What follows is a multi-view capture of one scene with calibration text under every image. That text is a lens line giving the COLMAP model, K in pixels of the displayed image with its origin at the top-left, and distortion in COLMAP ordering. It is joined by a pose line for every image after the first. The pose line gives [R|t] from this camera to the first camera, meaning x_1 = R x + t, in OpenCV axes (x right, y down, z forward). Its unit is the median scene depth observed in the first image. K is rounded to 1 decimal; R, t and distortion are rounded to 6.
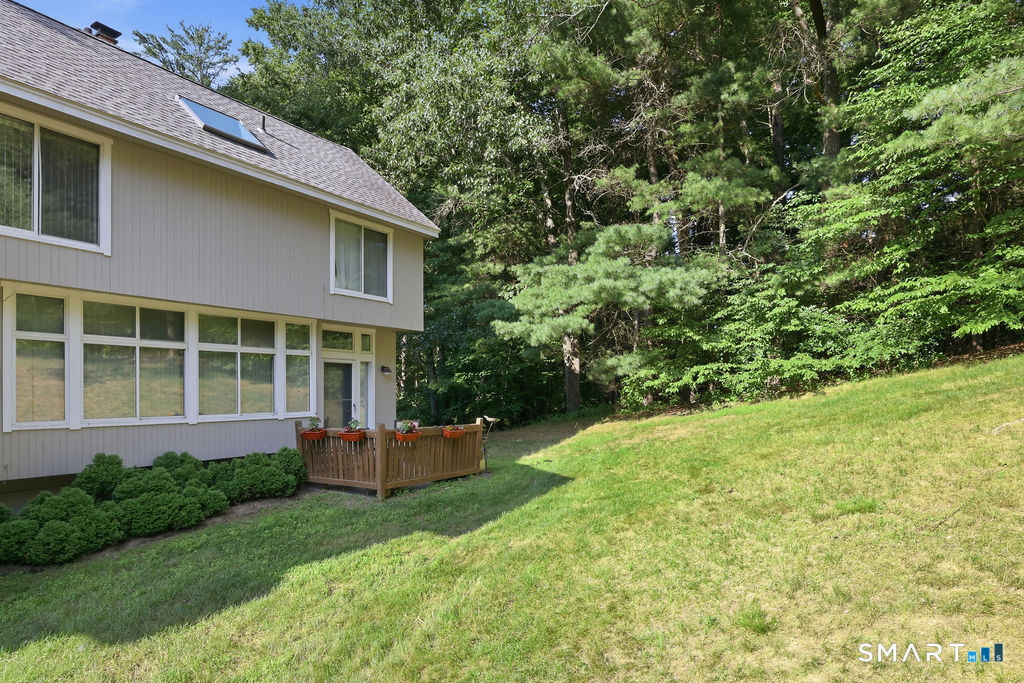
lens RADIAL K [[575.2, 0, 511.9], [0, 575.2, 390.5], [0, 0, 1]] dist [0.001642, 0.000476]
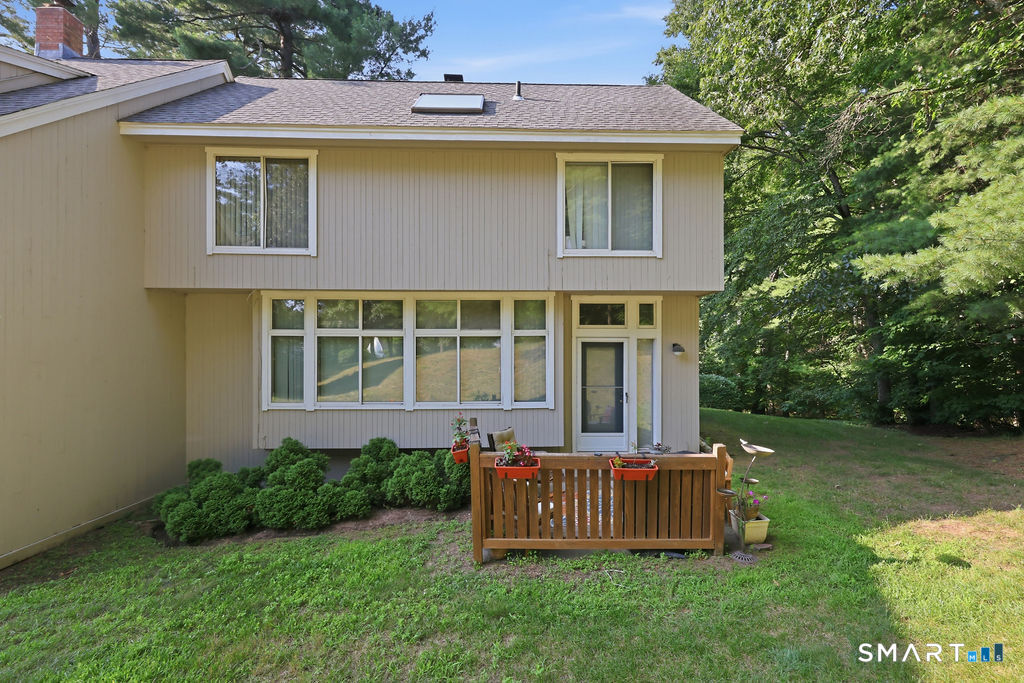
lens RADIAL K [[445.9, 0, 515.0], [0, 445.9, 357.3], [0, 0, 1]] dist [0.000559, -0.000542]
pose [[0.582576, -0.003052, -0.812770, 0.161325], [-0.000197, 0.999992, -0.003896, -0.028141], [0.812776, 0.002429, 0.582571, 0.614212]]
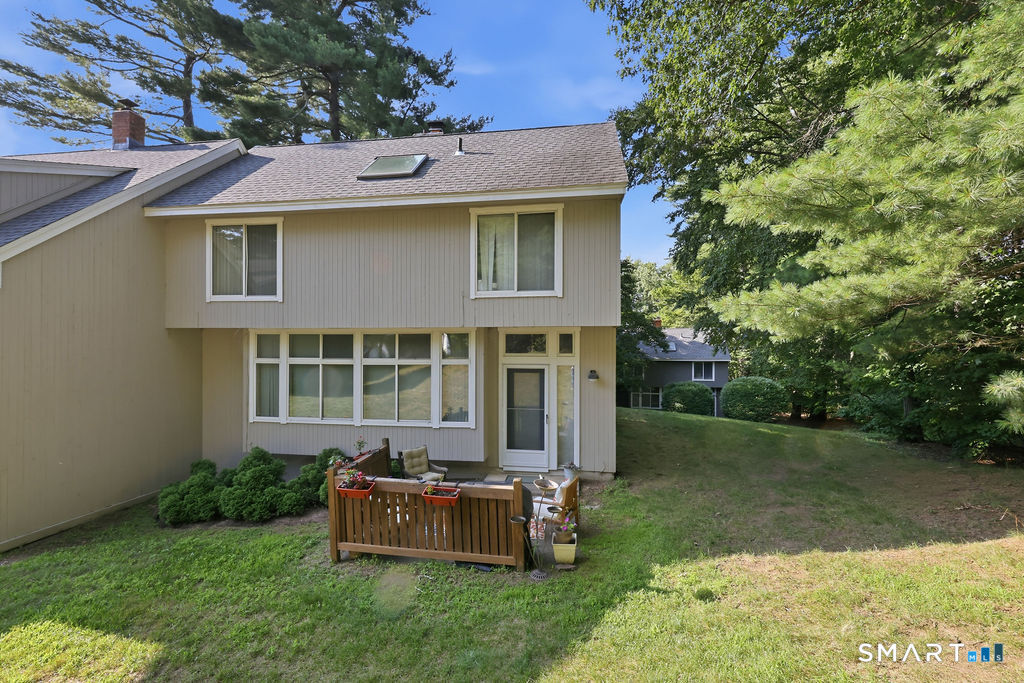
lens RADIAL K [[437.4, 0, 510.6], [0, 437.4, 349.5], [0, 0, 1]] dist [-0.002080, -0.000226]
pose [[0.432235, -0.001781, -0.901759, 0.360817], [-0.002690, 0.999991, -0.003264, -0.088230], [0.901757, 0.003837, 0.432227, 0.785724]]
